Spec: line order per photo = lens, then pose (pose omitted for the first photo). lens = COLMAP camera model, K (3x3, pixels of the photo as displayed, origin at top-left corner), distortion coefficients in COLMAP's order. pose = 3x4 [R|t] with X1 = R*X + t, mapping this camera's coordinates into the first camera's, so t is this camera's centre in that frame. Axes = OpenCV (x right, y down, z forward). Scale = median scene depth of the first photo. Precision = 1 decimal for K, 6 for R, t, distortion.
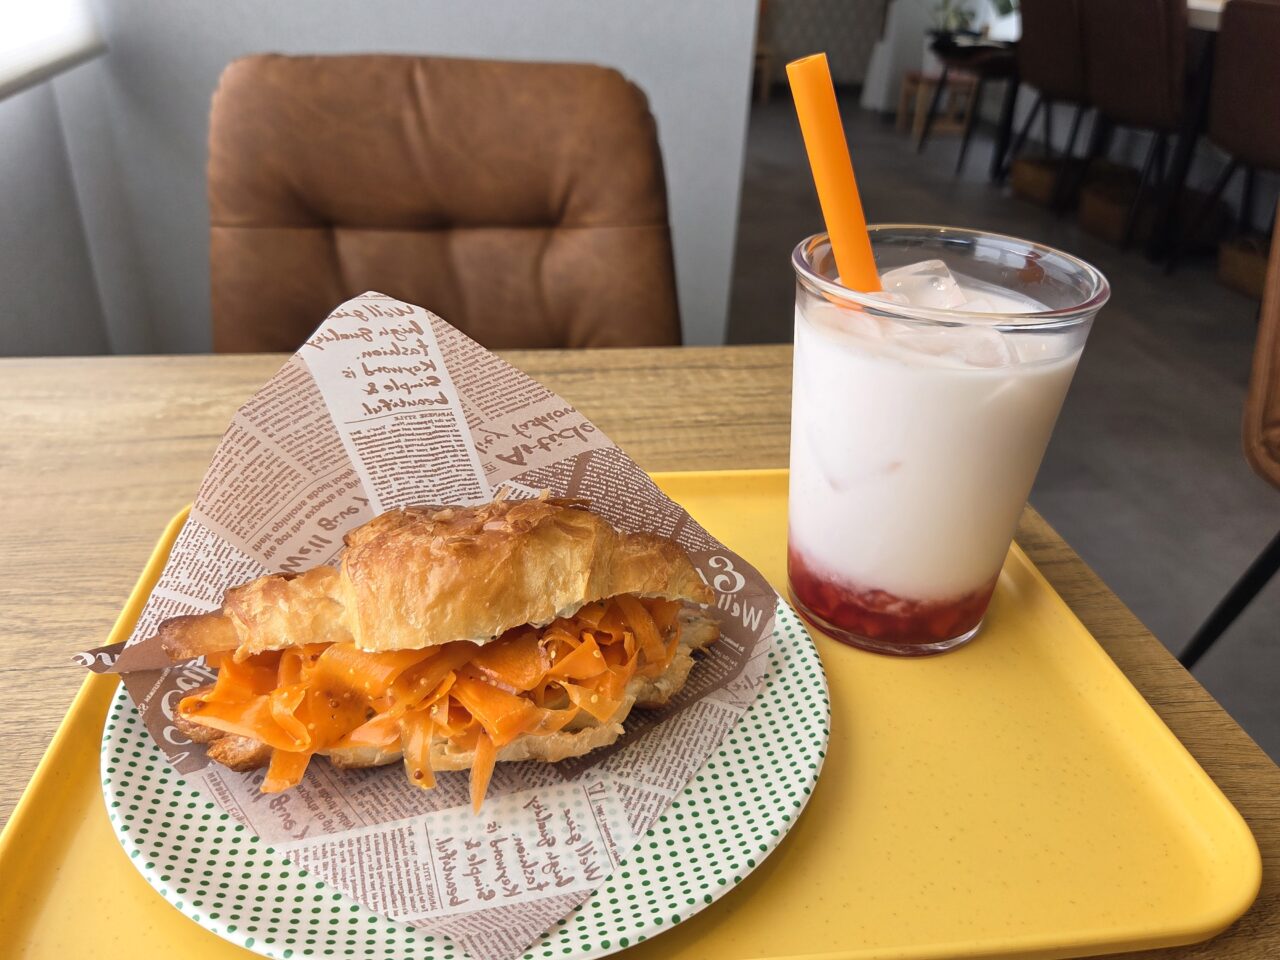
lens RADIAL K [[990.9, 0, 640.0], [0, 990.9, 480.0], [0, 0, 1]] dist [0.061271, -0.069647]
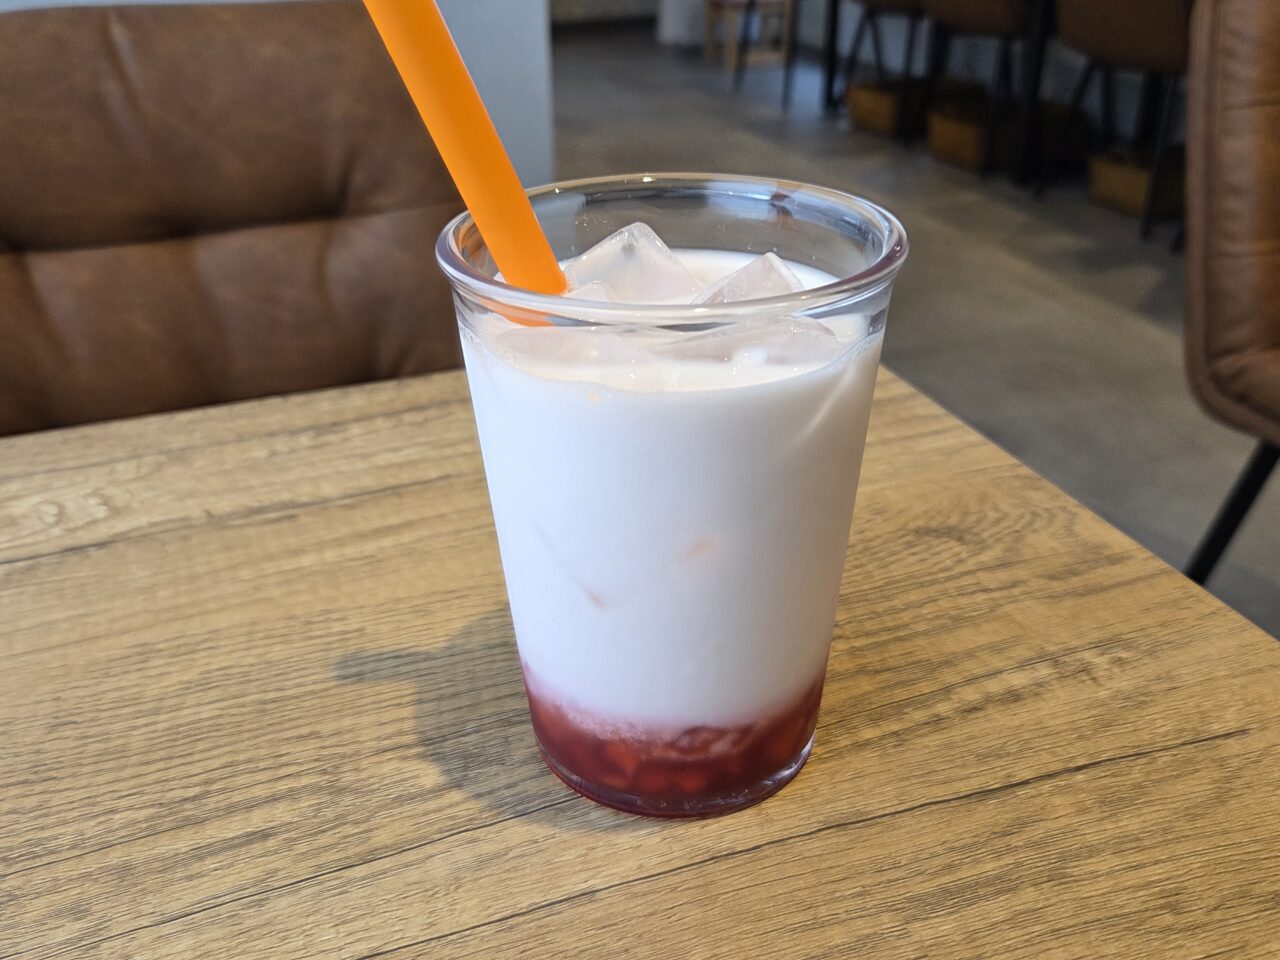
lens RADIAL K [[1207.6, 0, 640.0], [0, 1207.6, 480.0], [0, 0, 1]] dist [0.050235, -0.055029]
pose [[0.976838, -0.144971, 0.157387, -0.057502], [0.148476, 0.988858, -0.010677, -0.025382], [-0.154085, 0.033798, 0.987479, 0.120965]]
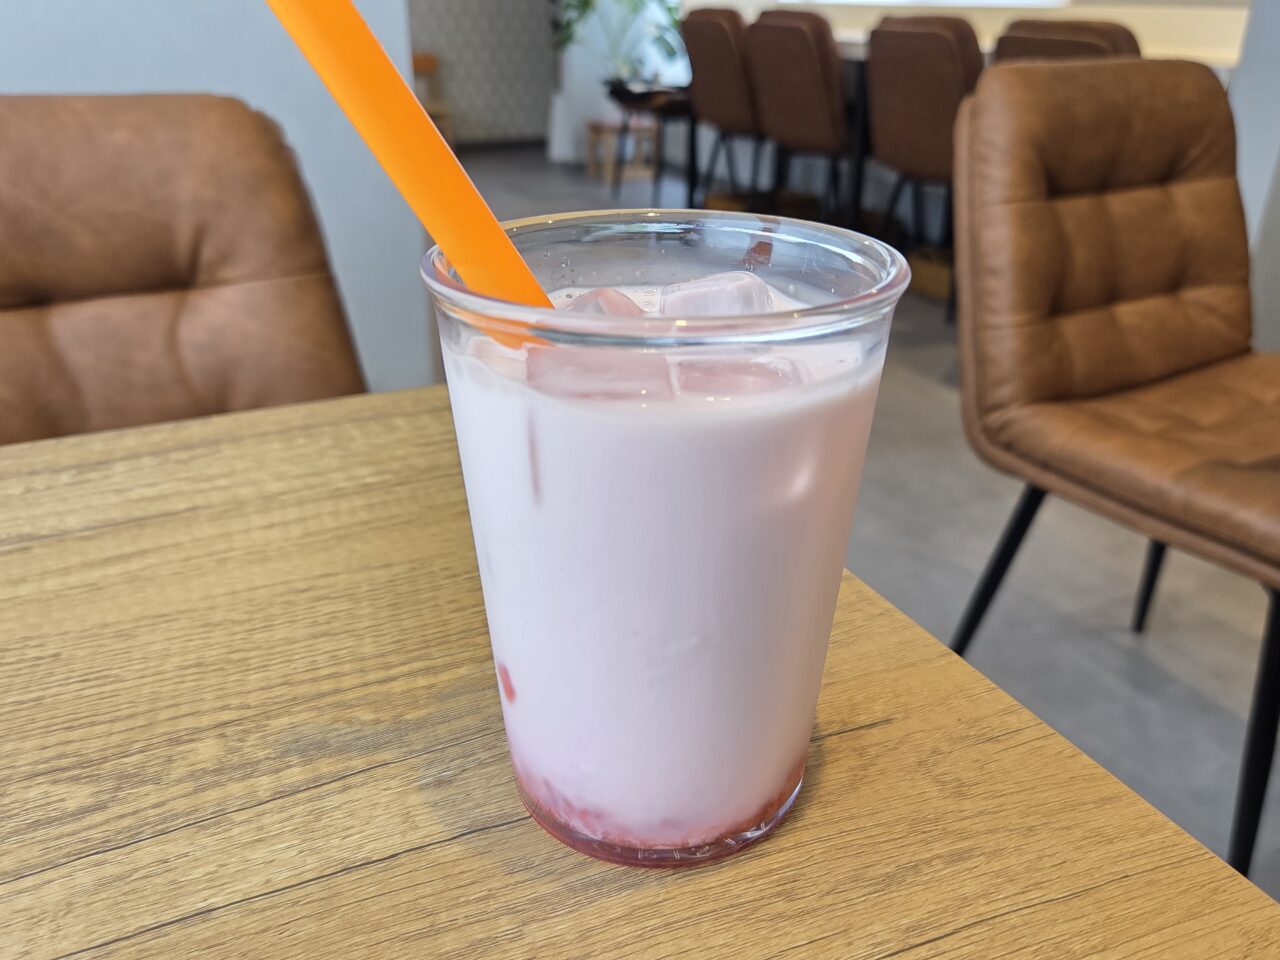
lens RADIAL K [[1039.1, 0, 640.0], [0, 1039.1, 480.0], [0, 0, 1]] dist [0.042845, -0.047999]
pose [[0.957211, -0.152328, 0.246055, 0.057510], [0.169364, 0.984310, -0.049500, 0.011369], [-0.234654, 0.089055, 0.967991, 0.157338]]
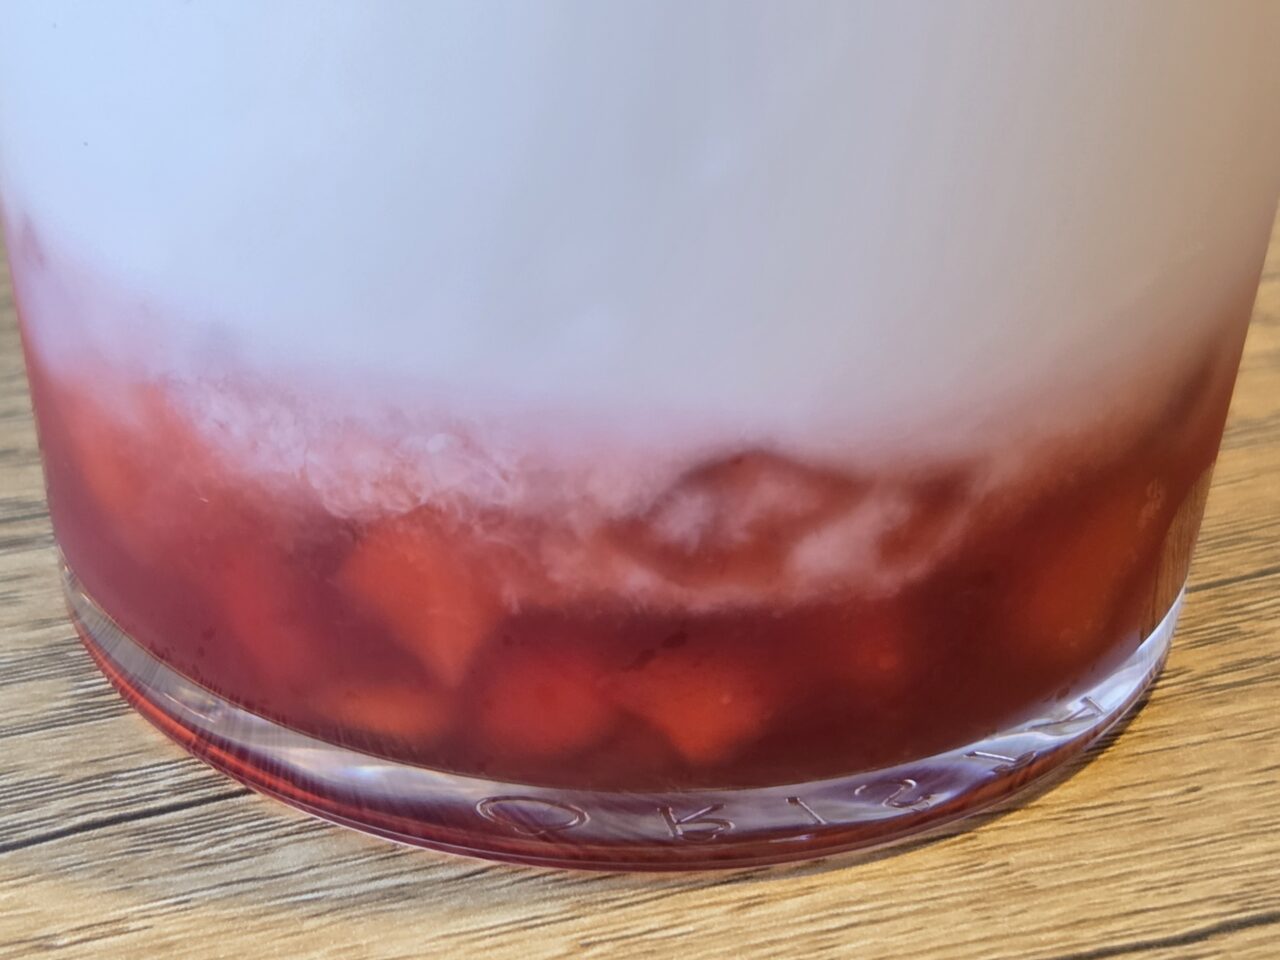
lens RADIAL K [[3313.2, 0, 640.0], [0, 3313.2, 480.0], [0, 0, 1]] dist [0.386603, -0.308285]
pose [[0.970751, -0.121699, 0.206961, -0.048372], [0.118894, 0.992567, 0.025987, 0.061698], [-0.208585, -0.000620, 0.978004, 0.289141]]
